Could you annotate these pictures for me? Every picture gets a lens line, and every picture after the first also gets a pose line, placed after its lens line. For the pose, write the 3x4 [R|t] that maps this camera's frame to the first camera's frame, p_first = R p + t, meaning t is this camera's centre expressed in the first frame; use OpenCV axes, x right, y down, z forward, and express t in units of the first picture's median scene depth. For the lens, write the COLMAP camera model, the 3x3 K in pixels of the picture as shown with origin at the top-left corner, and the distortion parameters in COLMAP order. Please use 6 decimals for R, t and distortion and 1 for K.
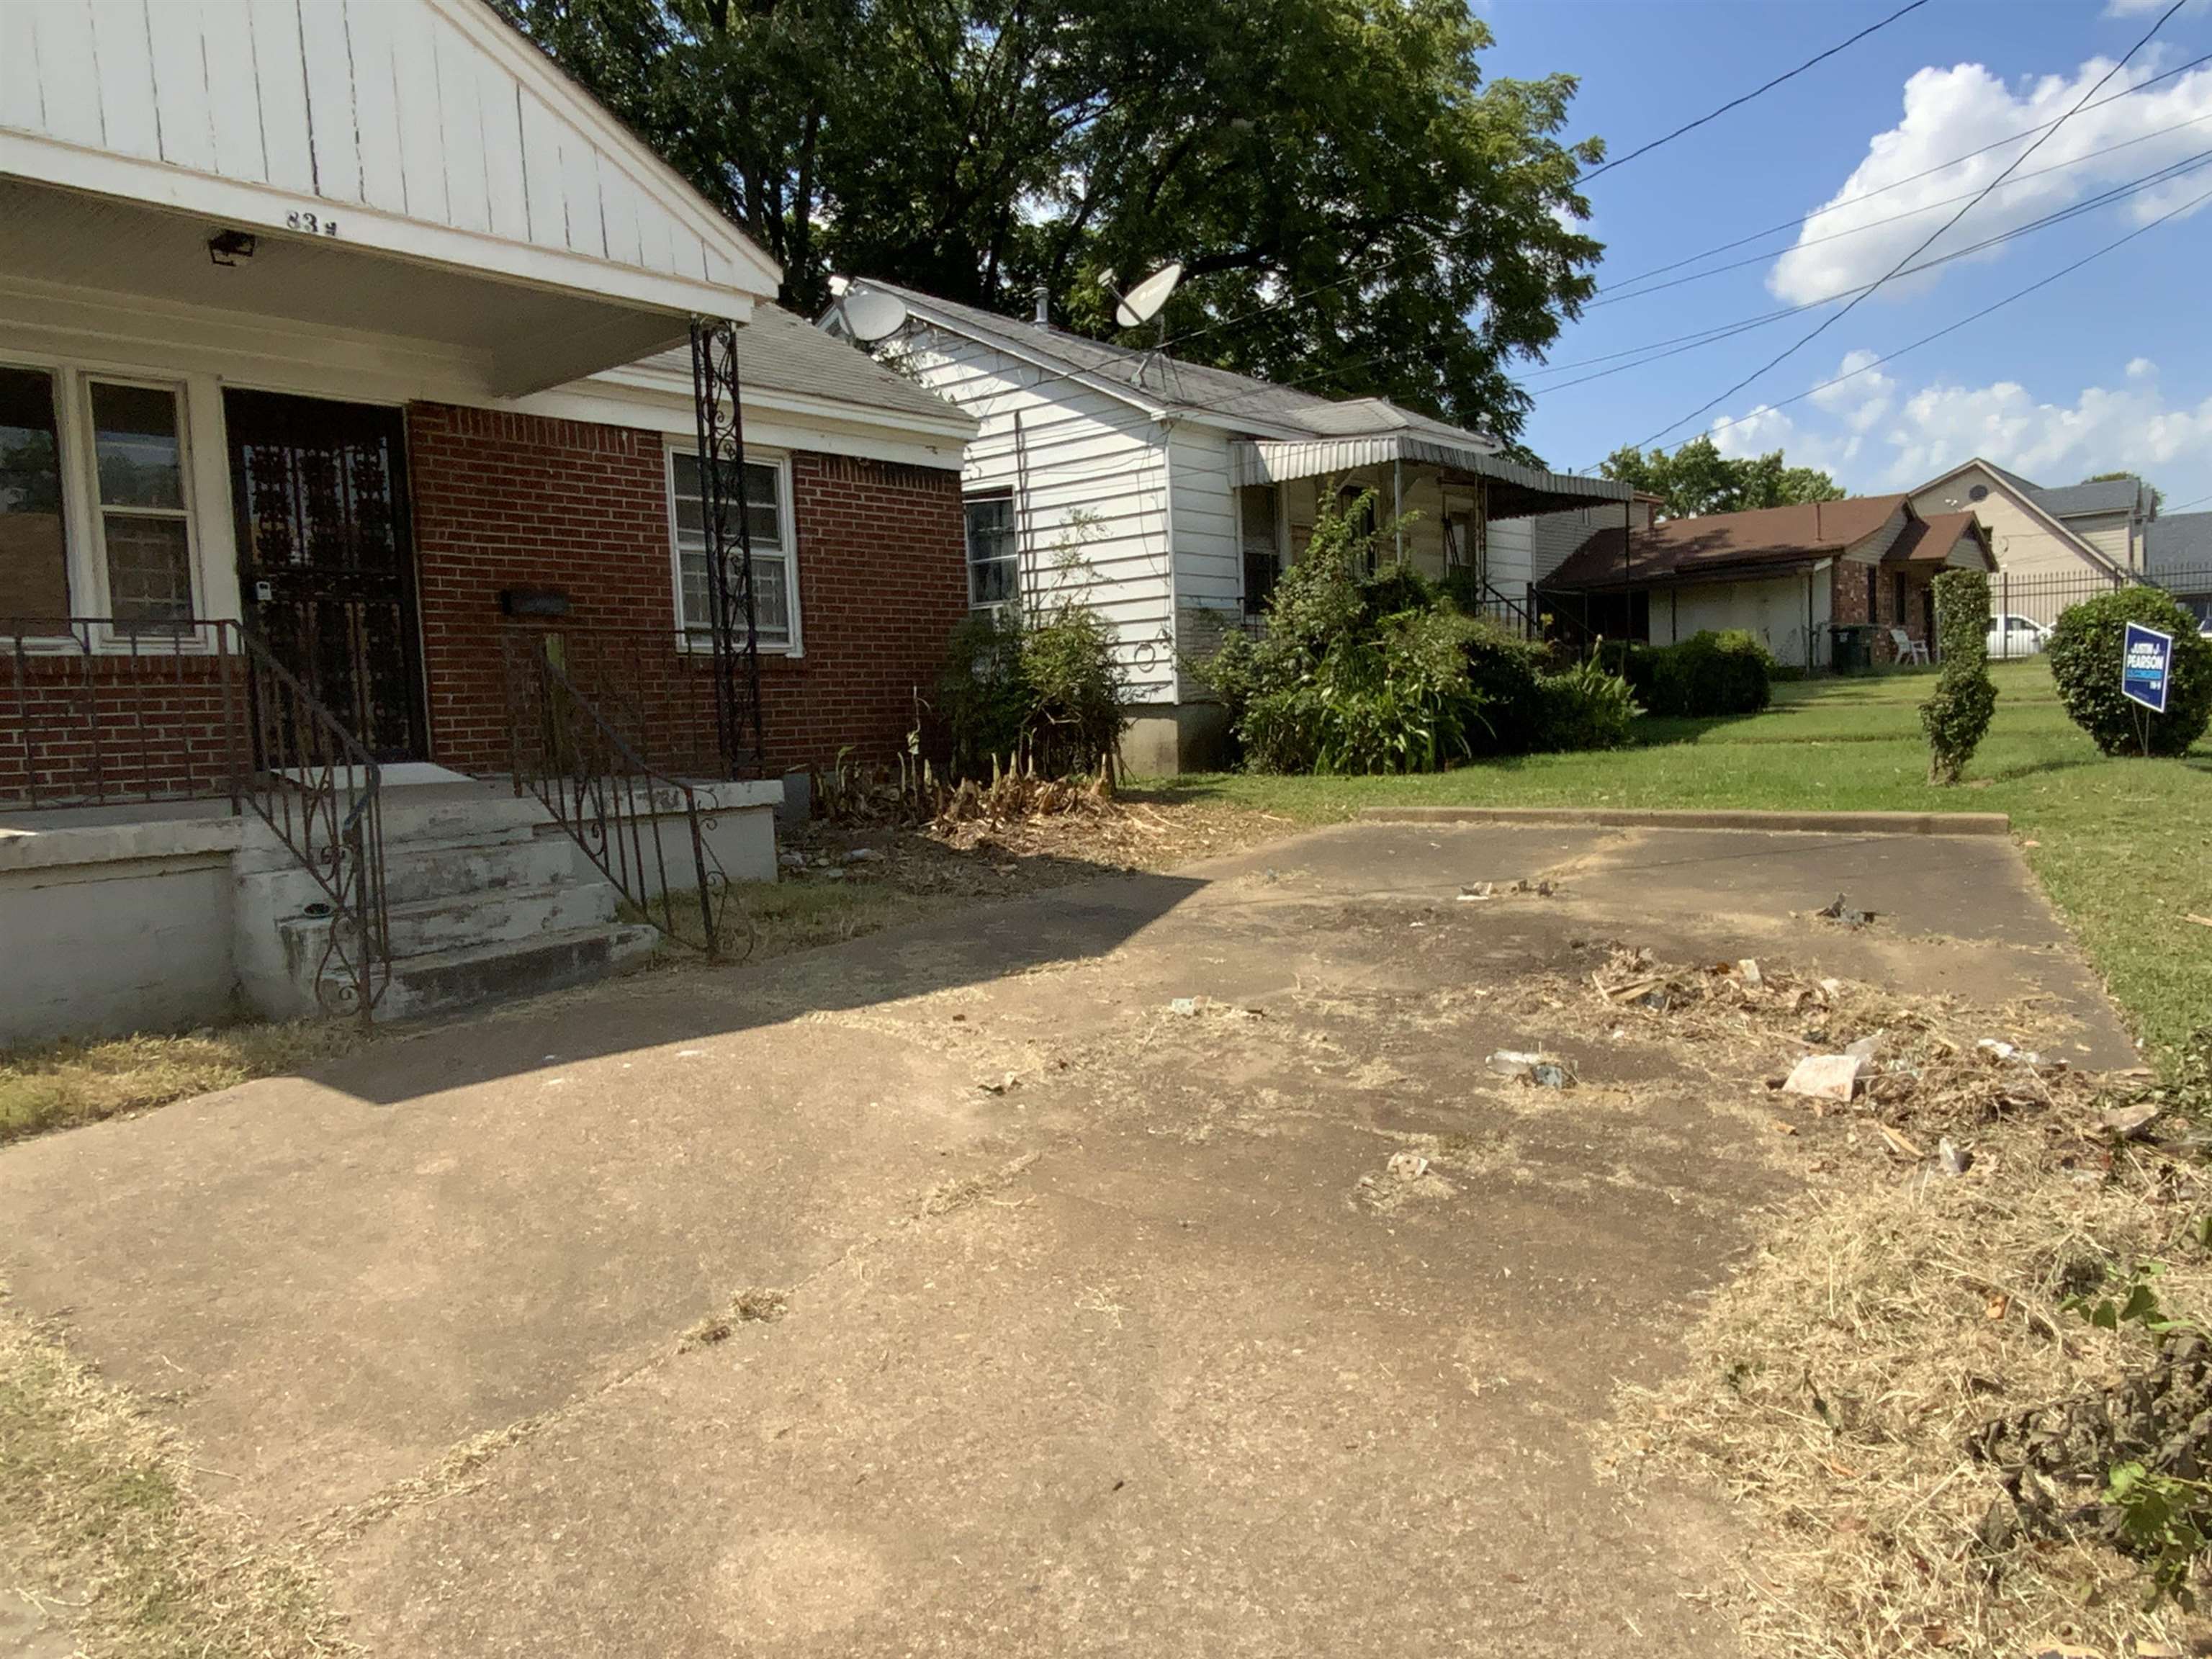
lens RADIAL K [[1466.7, 0, 1106.0], [0, 1466.7, 829.5], [0, 0, 1]] dist [0.026363, -0.069213]
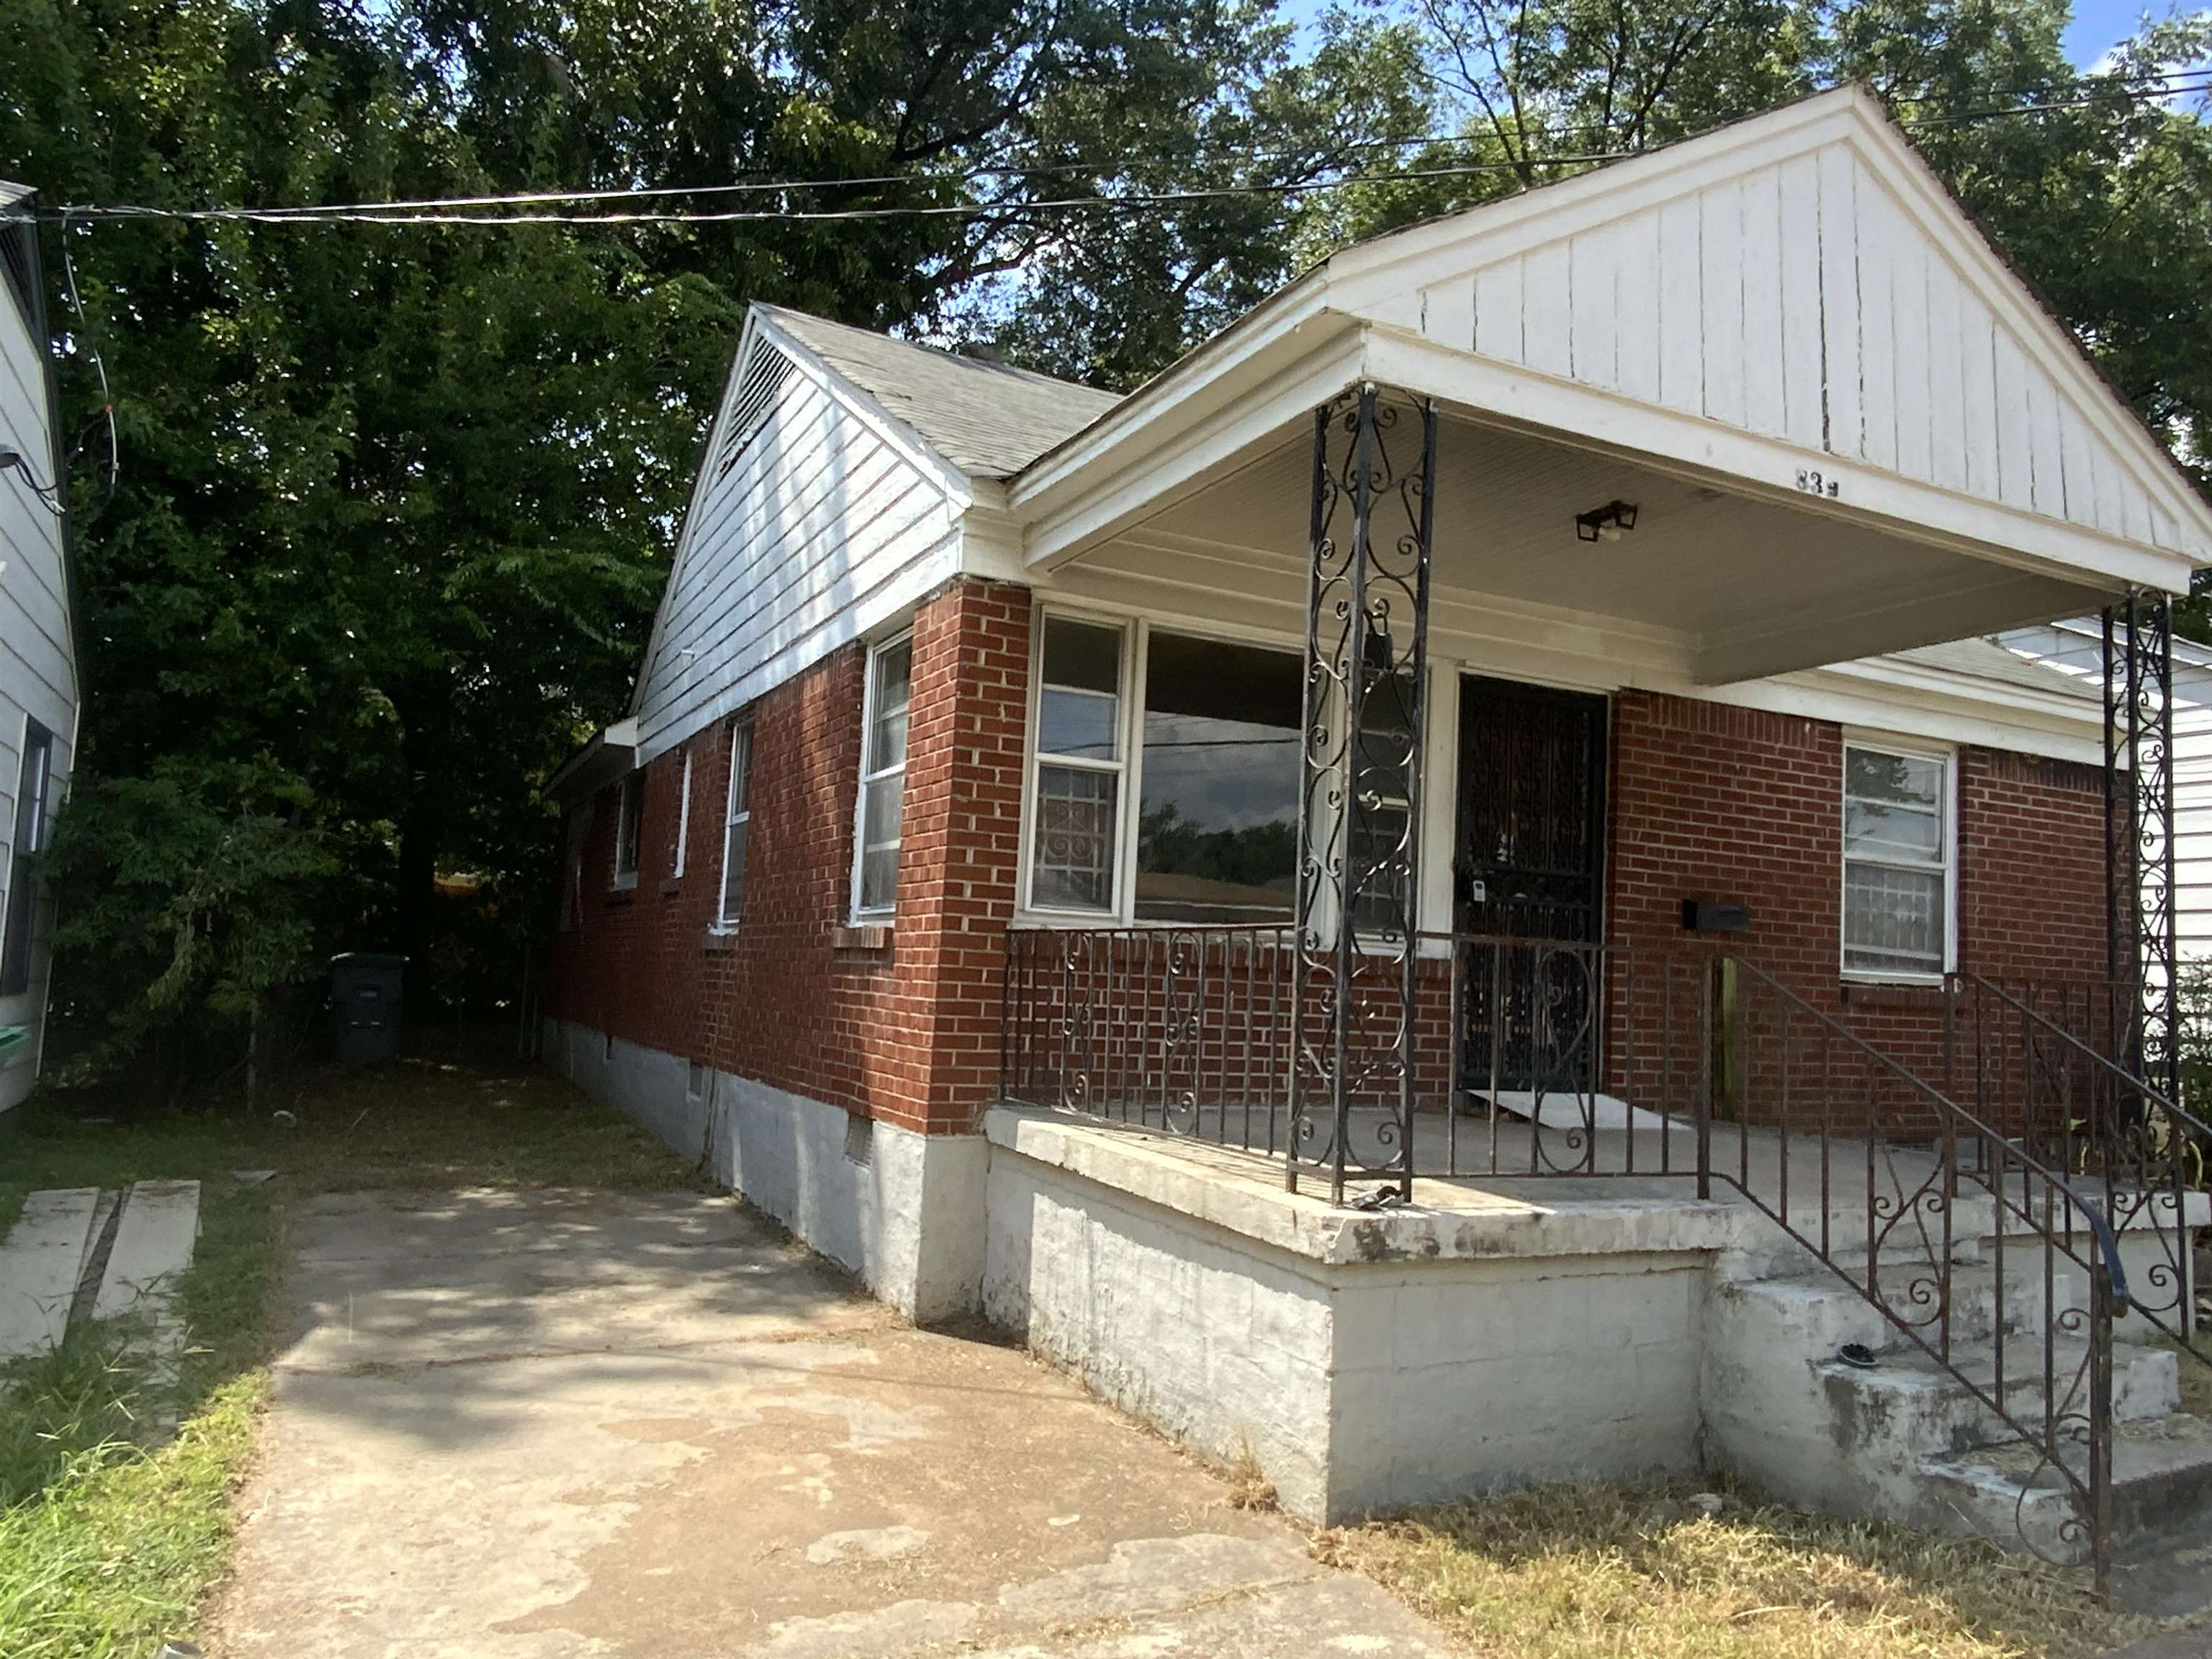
lens RADIAL K [[1466.7, 0, 1106.0], [0, 1466.7, 829.5], [0, 0, 1]] dist [0.026363, -0.069213]
pose [[0.900548, 0.041789, -0.432743, -0.362573], [-0.120609, 0.980314, -0.156323, -0.027796], [0.417691, 0.192969, 0.887861, 0.084120]]
